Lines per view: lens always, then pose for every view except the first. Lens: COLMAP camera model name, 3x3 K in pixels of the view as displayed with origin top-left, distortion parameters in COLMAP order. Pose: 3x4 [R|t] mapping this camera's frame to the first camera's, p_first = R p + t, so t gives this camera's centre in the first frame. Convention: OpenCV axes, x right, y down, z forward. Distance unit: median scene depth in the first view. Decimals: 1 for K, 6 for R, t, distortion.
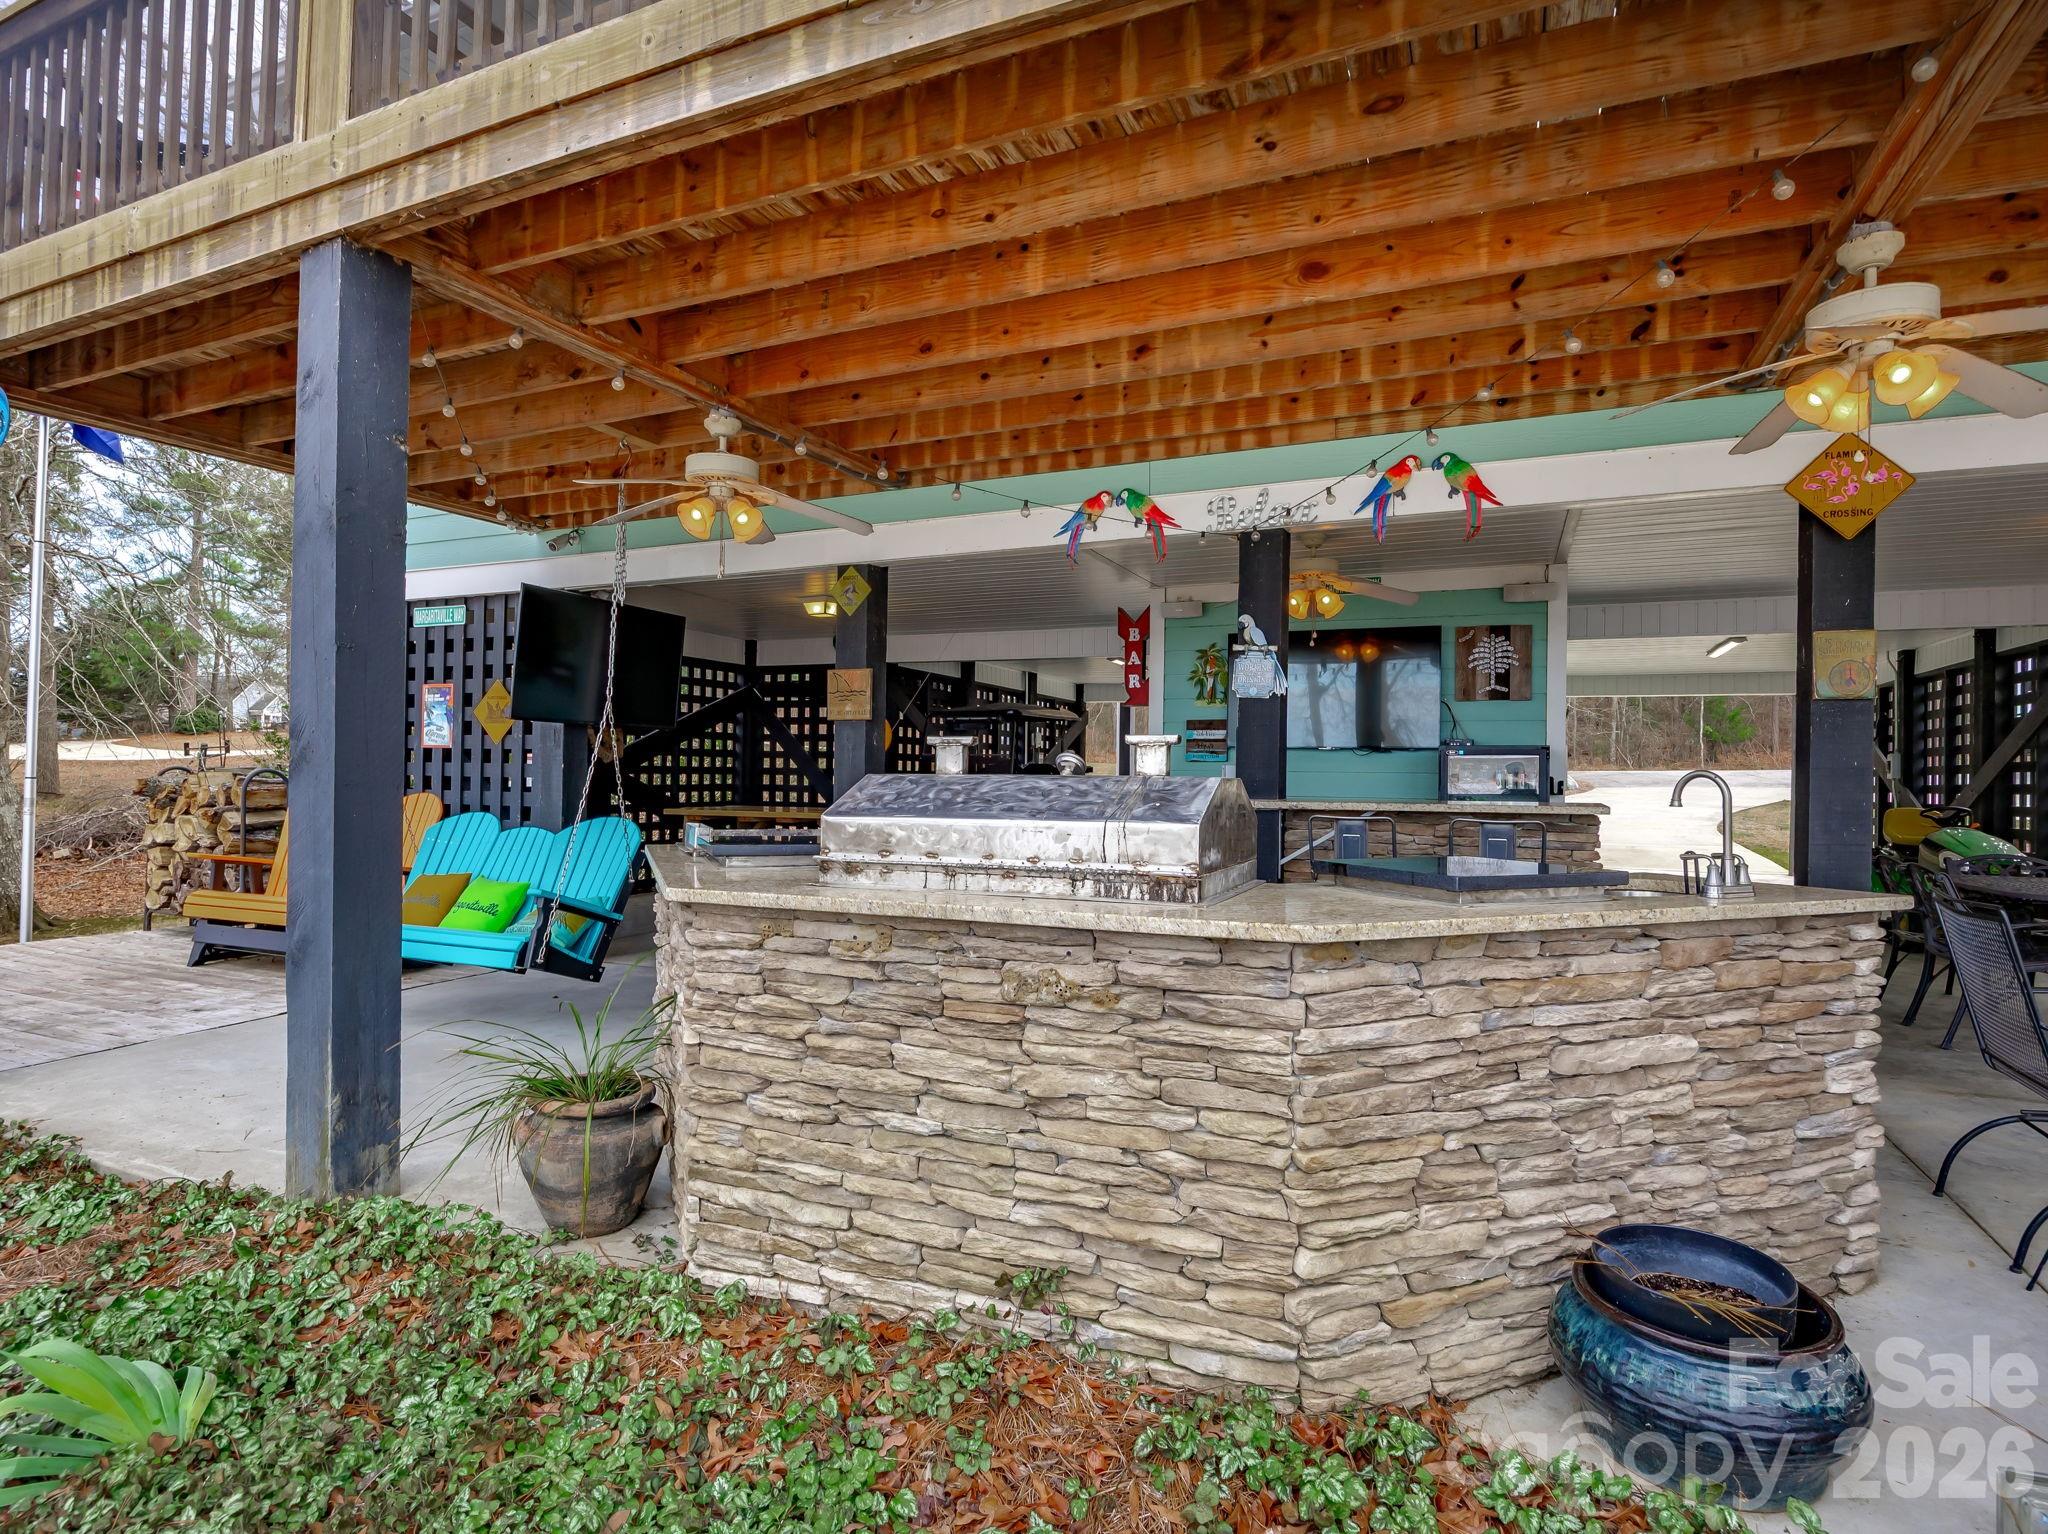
lens RADIAL K [[1085.0, 0, 1024.0], [0, 1085.0, 767.0], [0, 0, 1]] dist [-0.015576, 0.000020]
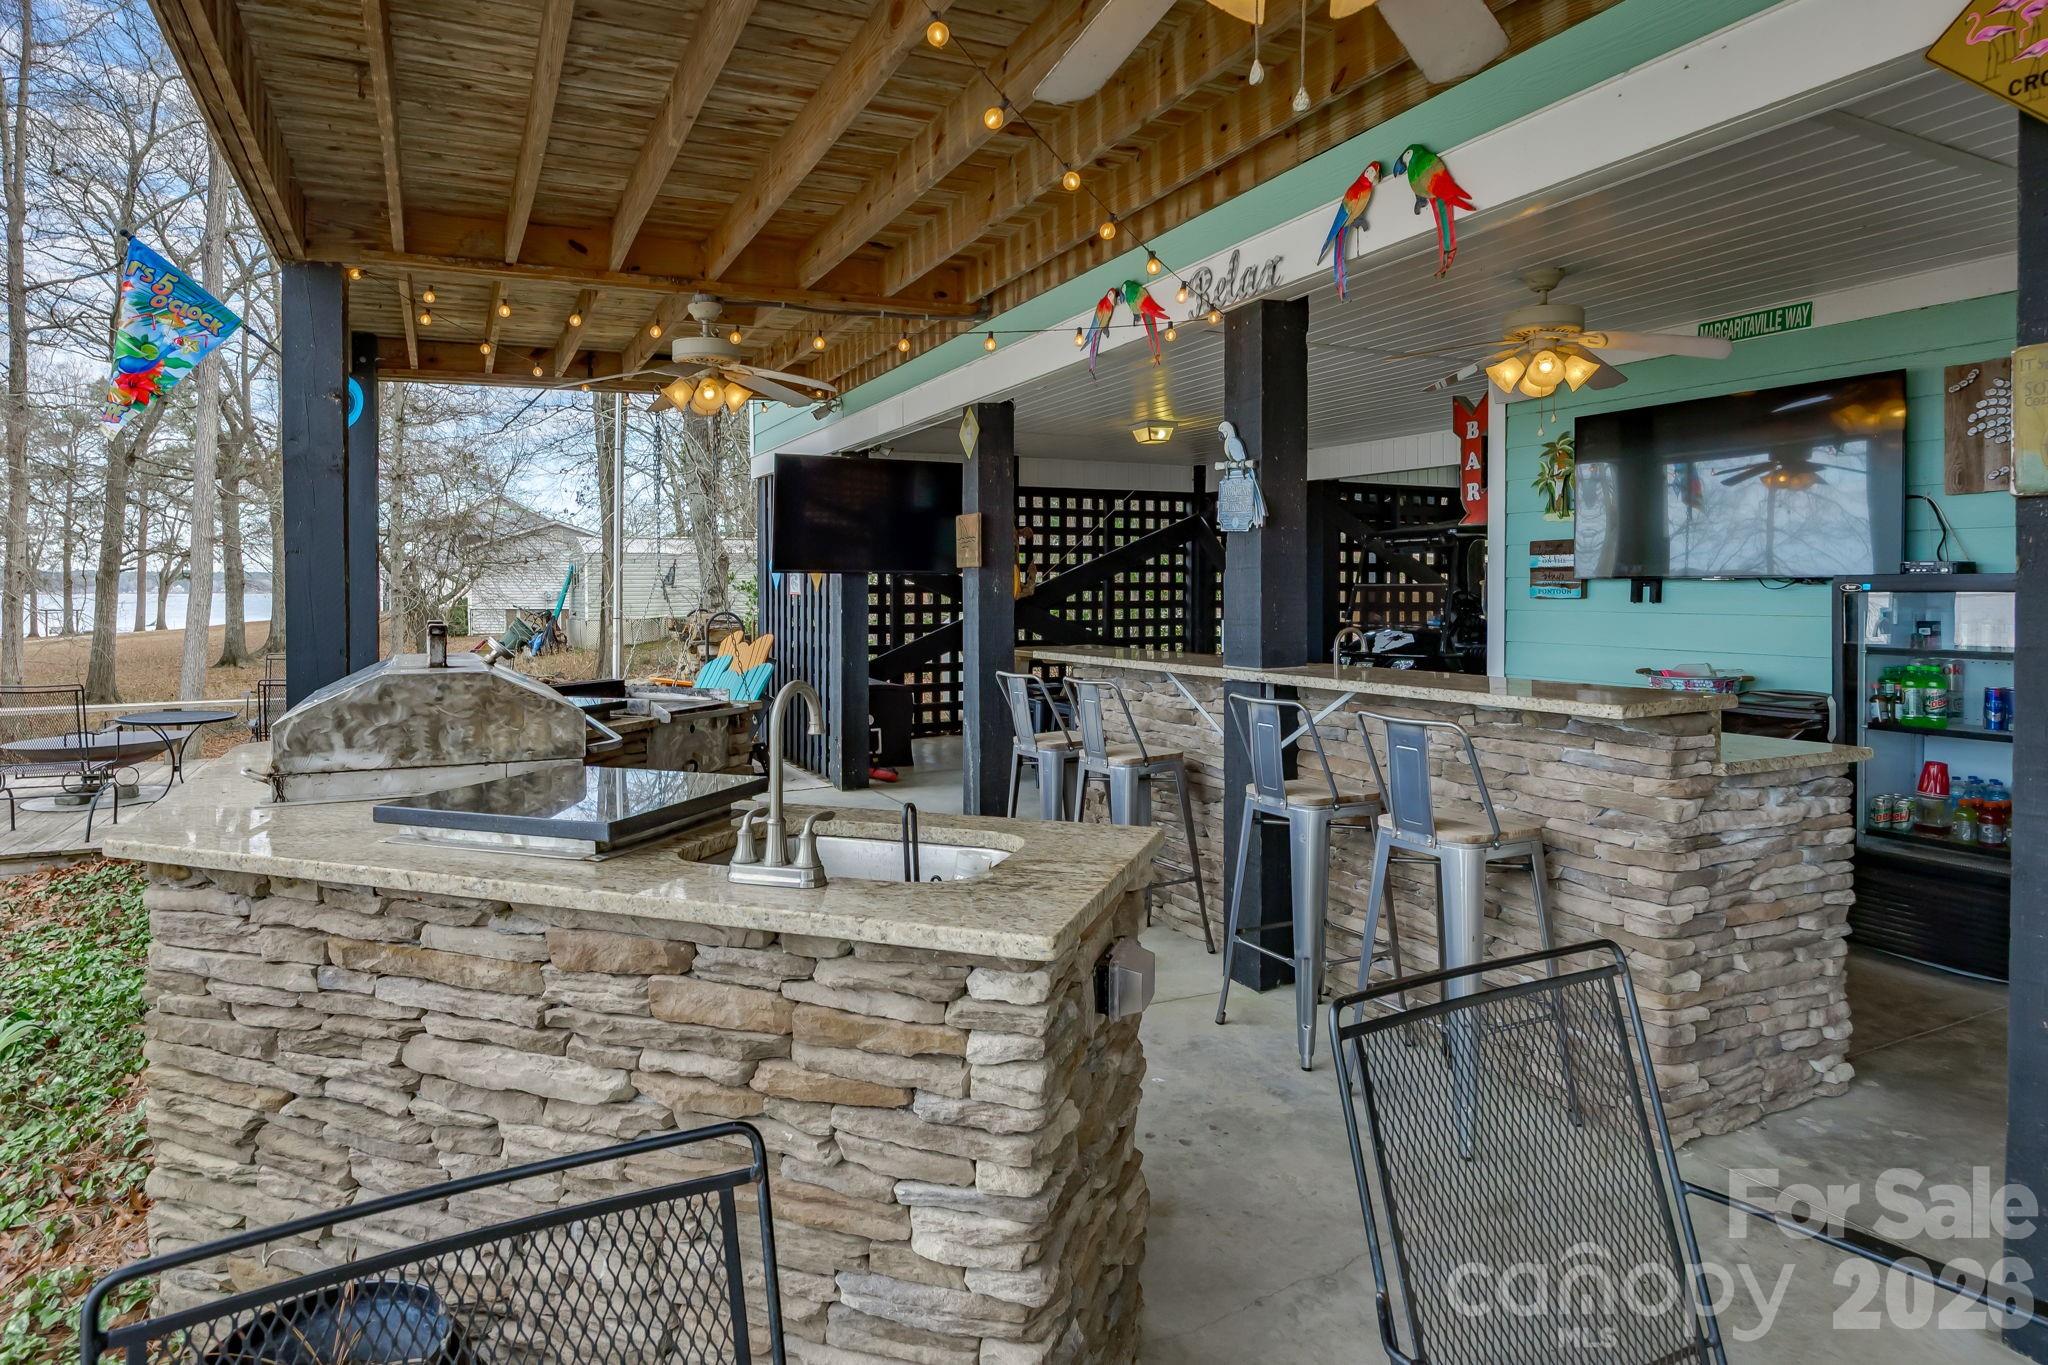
lens RADIAL K [[1154.3, 0, 1021.4], [0, 1154.3, 599.4], [0, 0, 1]] dist [-0.000063, -0.000268]
pose [[0.752058, -0.006743, -0.659063, 0.491057], [0.017098, 0.999811, 0.009282, -0.020934], [0.658876, -0.018249, 0.752031, 0.233980]]
